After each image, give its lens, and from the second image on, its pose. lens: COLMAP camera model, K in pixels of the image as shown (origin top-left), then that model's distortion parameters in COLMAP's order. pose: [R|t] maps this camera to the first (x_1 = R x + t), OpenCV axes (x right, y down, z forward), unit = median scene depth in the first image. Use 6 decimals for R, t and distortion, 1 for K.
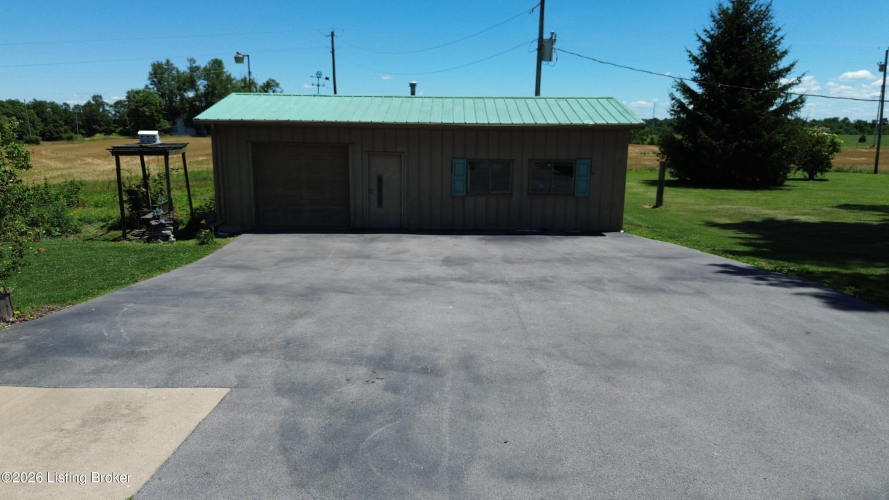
lens RADIAL K [[634.2, 0, 448.6], [0, 634.2, 251.2], [0, 0, 1]] dist [0.075897, -0.024334]
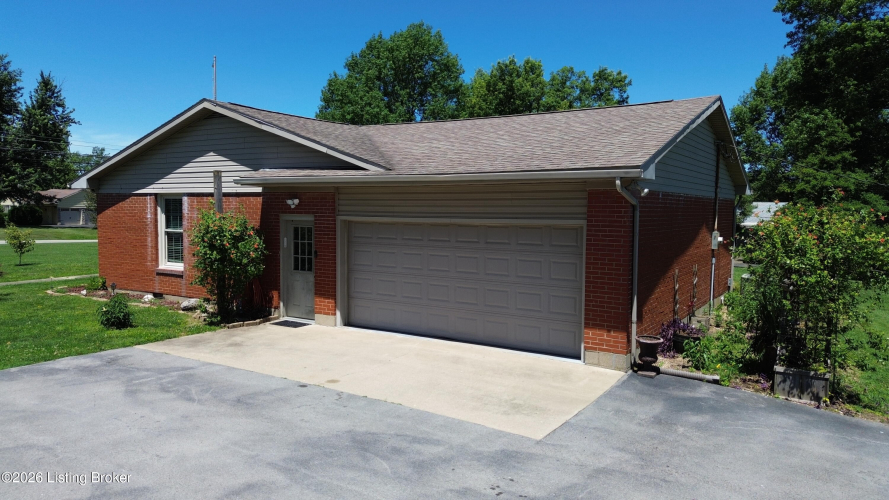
lens RADIAL K [[634.2, 0, 446.5], [0, 634.2, 249.7], [0, 0, 1]] dist [0.075897, -0.024334]
pose [[-0.528710, 0.046964, -0.847502, 0.579136], [-0.178107, 0.970101, 0.164869, -0.226220], [0.829906, 0.238114, -0.504538, 1.139485]]
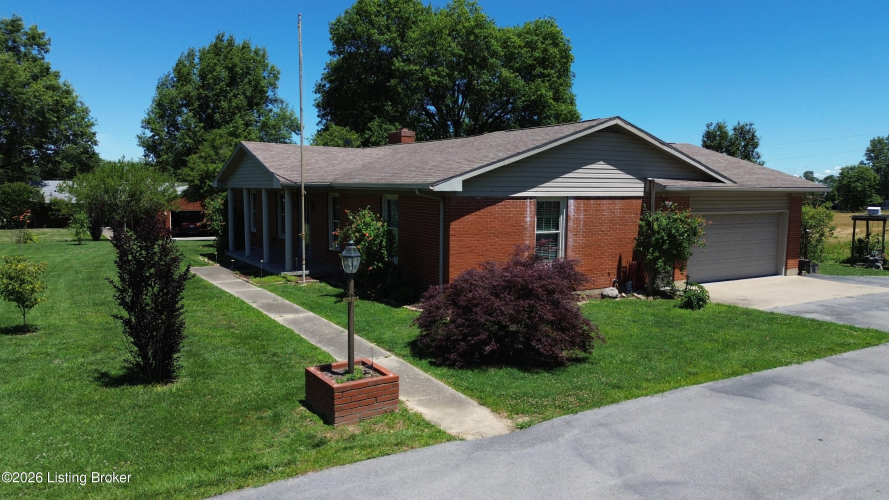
lens RADIAL K [[634.2, 0, 443.6], [0, 634.2, 246.5], [0, 0, 1]] dist [0.075897, -0.024334]
pose [[0.550355, 0.074466, -0.831603, 0.873685], [-0.171047, 0.984946, -0.025001, 0.386466], [0.817222, 0.156003, 0.554807, -2.186732]]
